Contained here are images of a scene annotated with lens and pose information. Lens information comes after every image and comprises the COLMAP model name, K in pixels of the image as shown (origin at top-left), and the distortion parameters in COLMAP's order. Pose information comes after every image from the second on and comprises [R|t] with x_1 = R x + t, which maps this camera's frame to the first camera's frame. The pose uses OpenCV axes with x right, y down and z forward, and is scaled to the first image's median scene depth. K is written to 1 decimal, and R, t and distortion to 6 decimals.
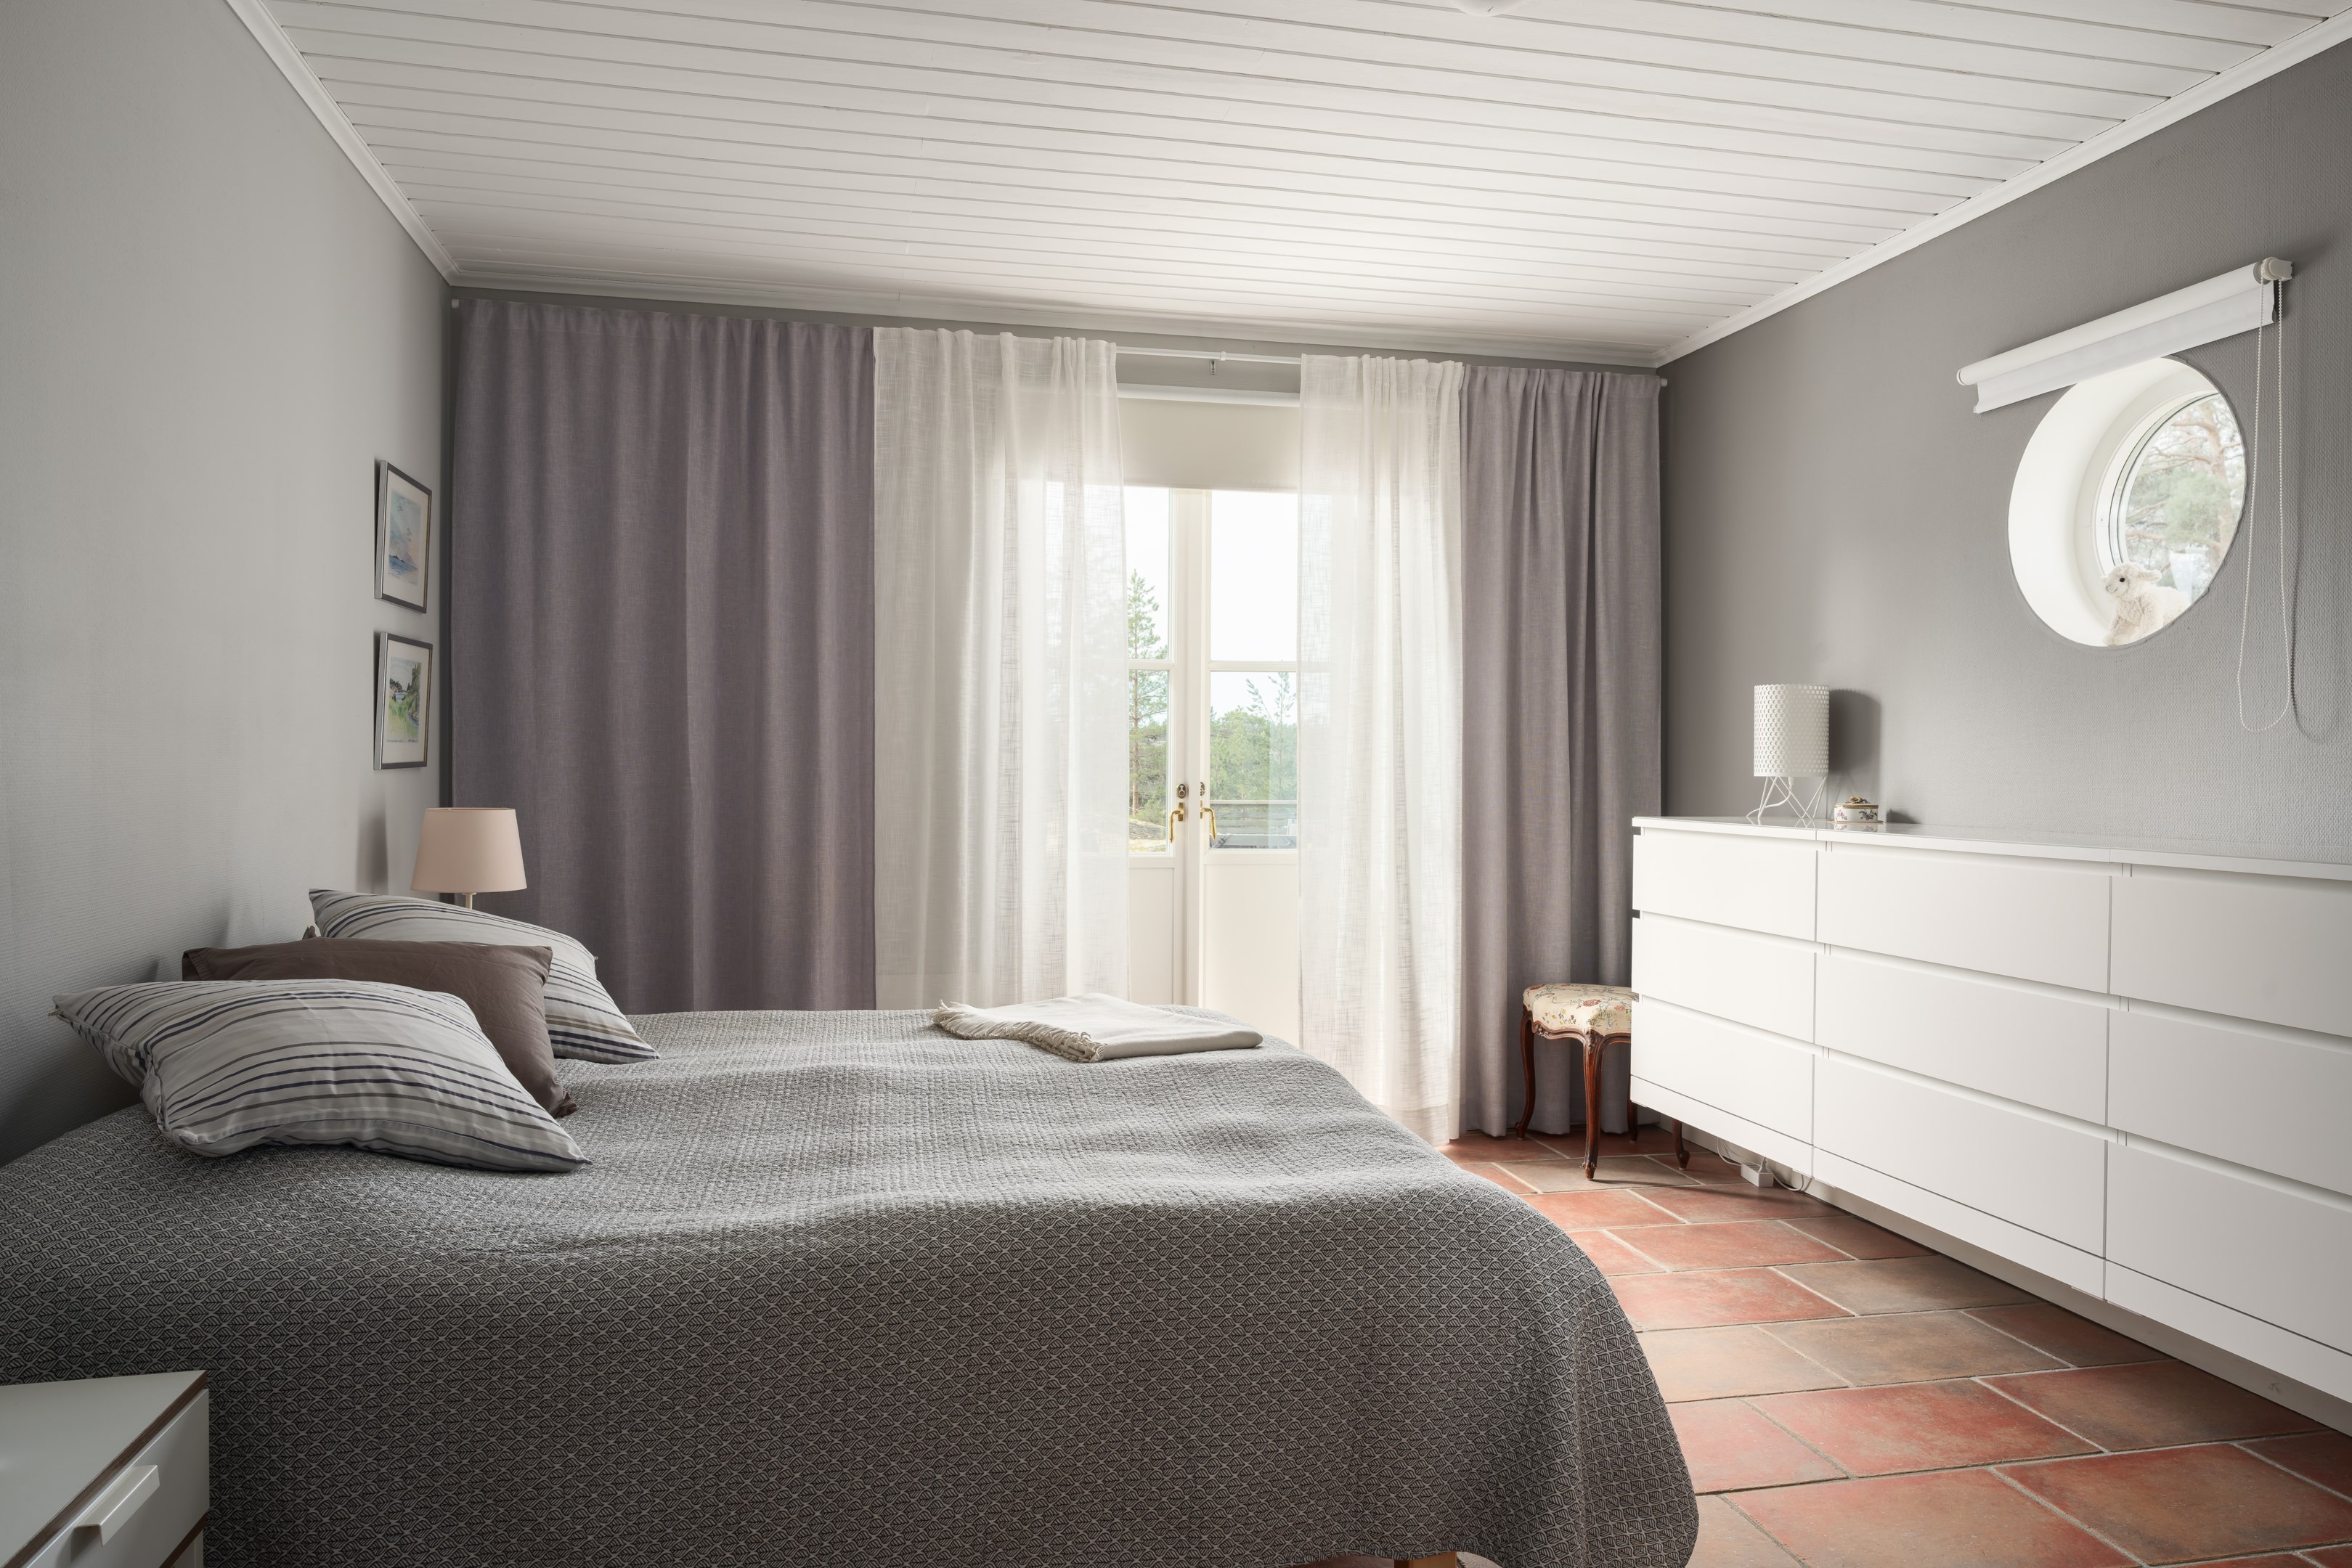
lens RADIAL K [[1523.6, 0, 1126.1], [0, 1523.6, 758.6], [0, 0, 1]] dist [0.005512, 0.002419]
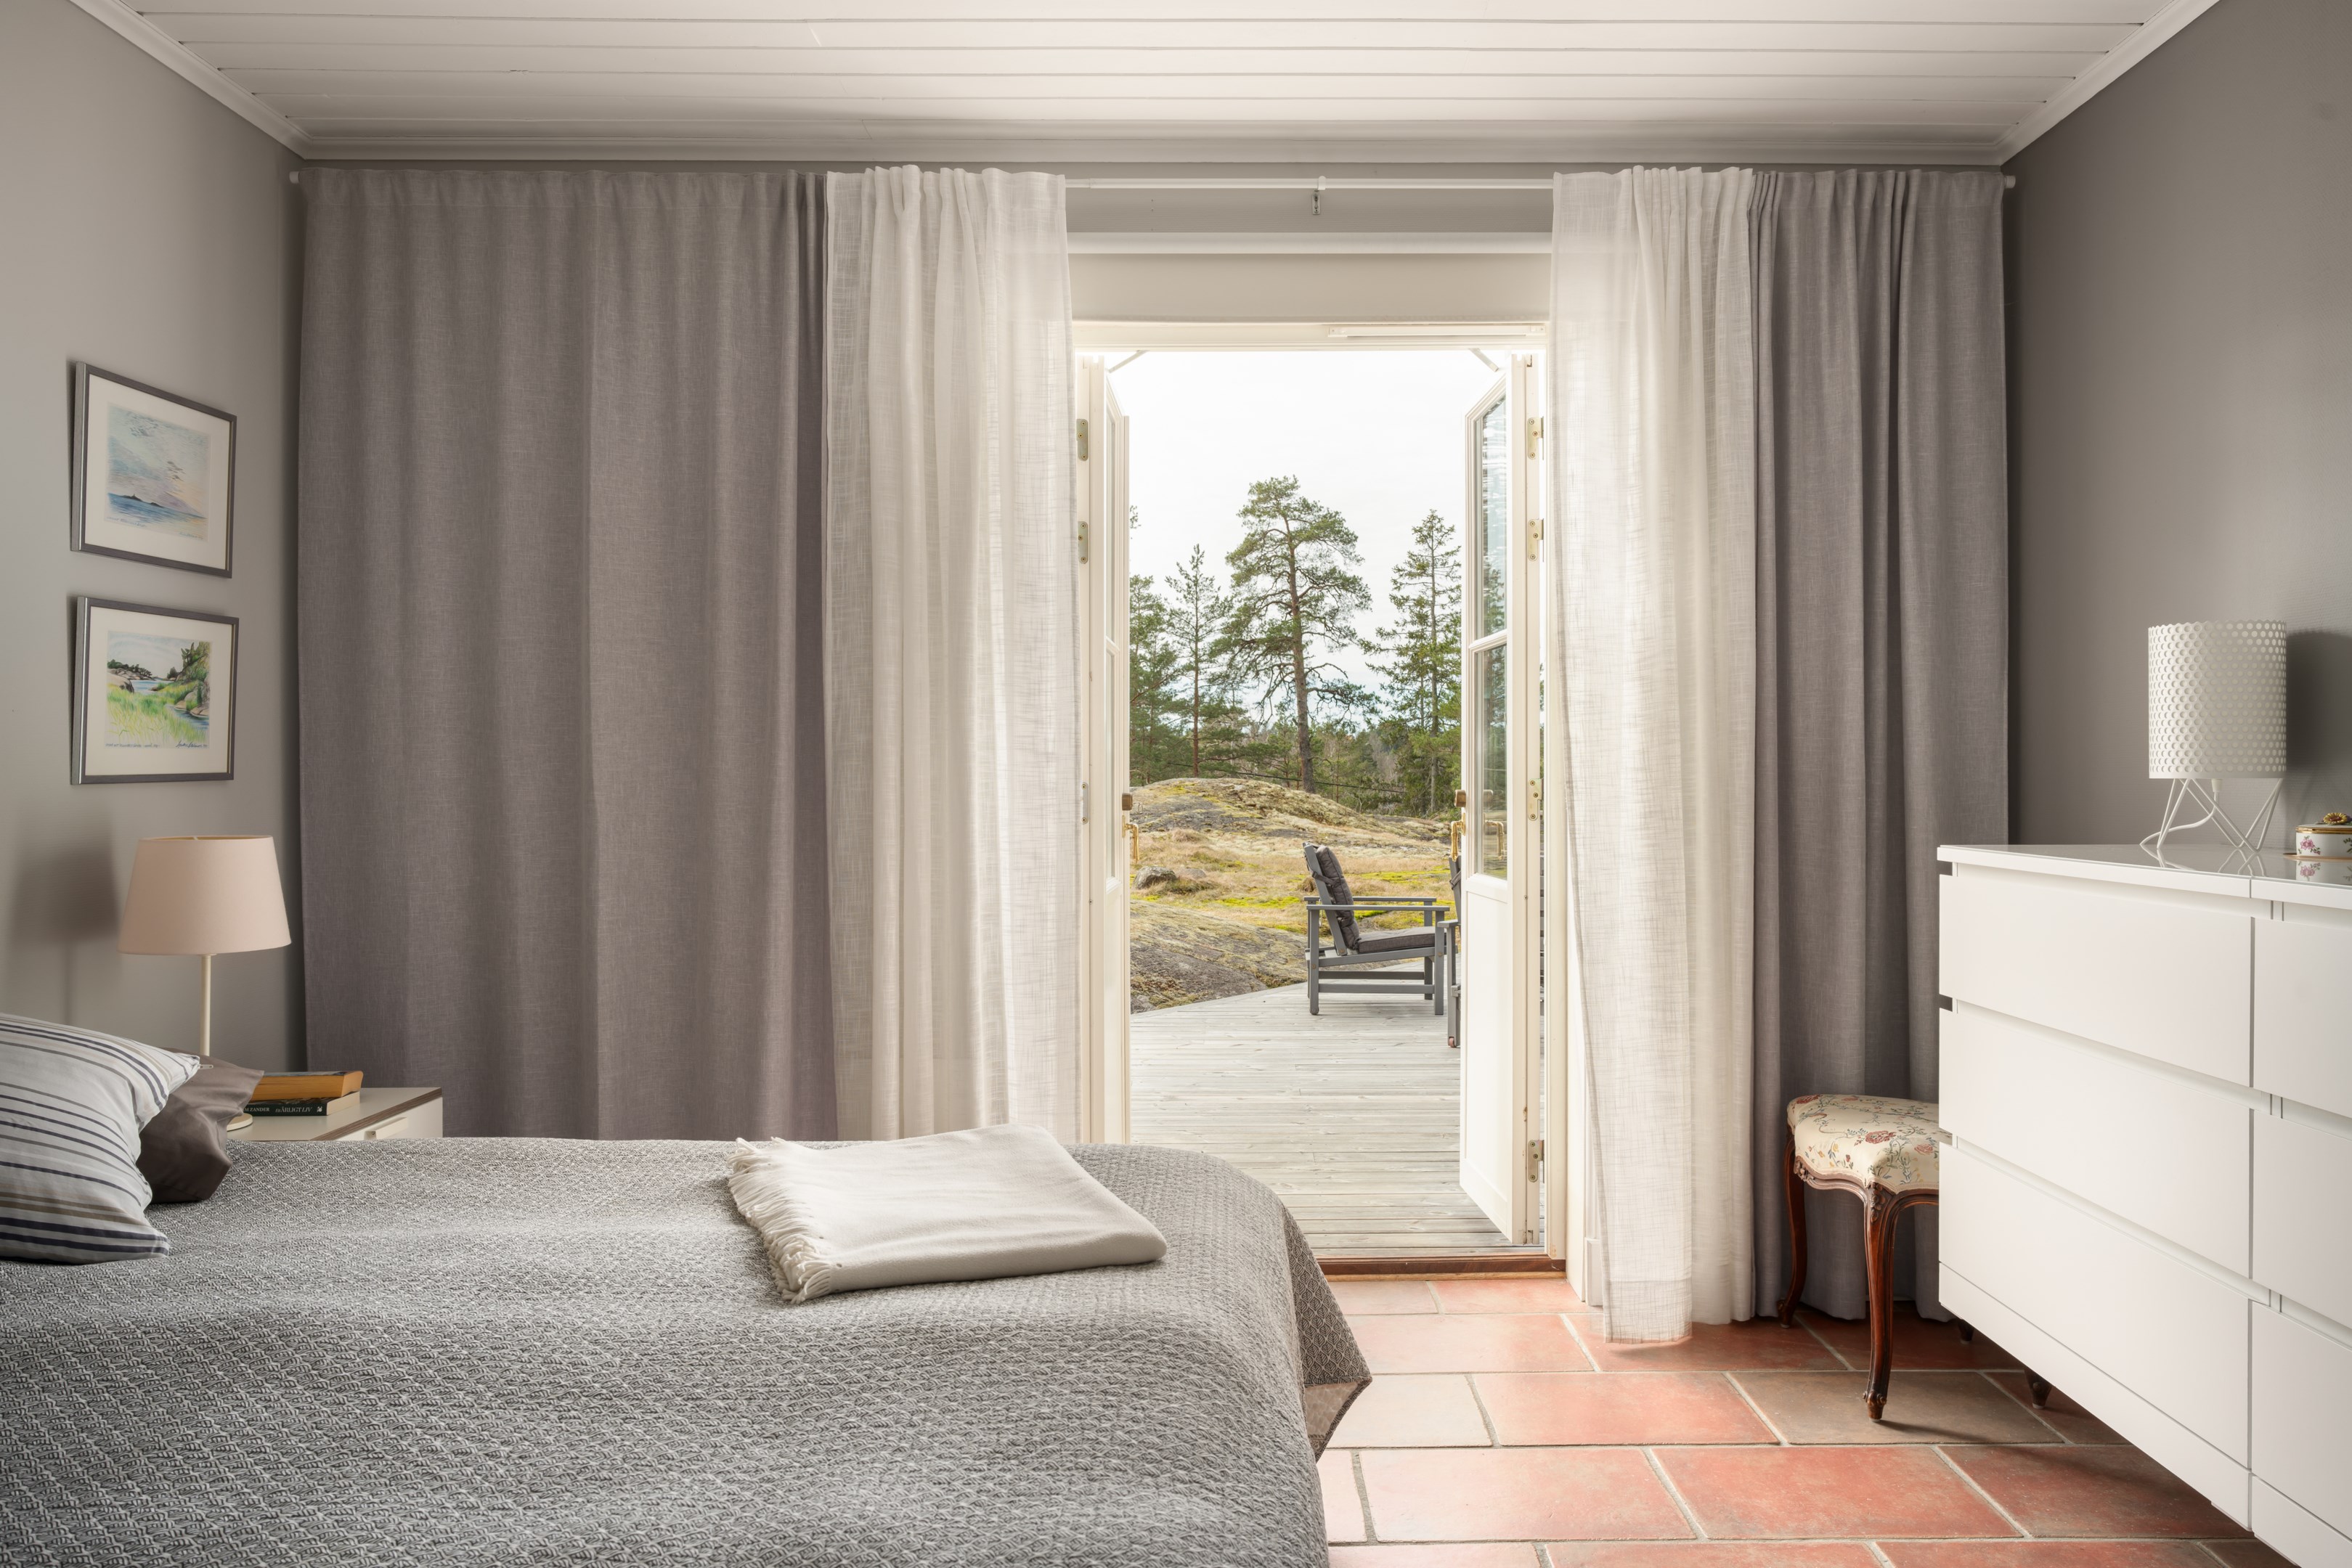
lens RADIAL K [[1523.6, 0, 1236.2], [0, 1523.6, 764.4], [0, 0, 1]] dist [0.005512, 0.002419]
pose [[0.982918, -0.009533, -0.183796, 0.162094], [0.009360, 0.999955, -0.001805, 0.003474], [0.183805, 0.000054, 0.982963, 0.329000]]
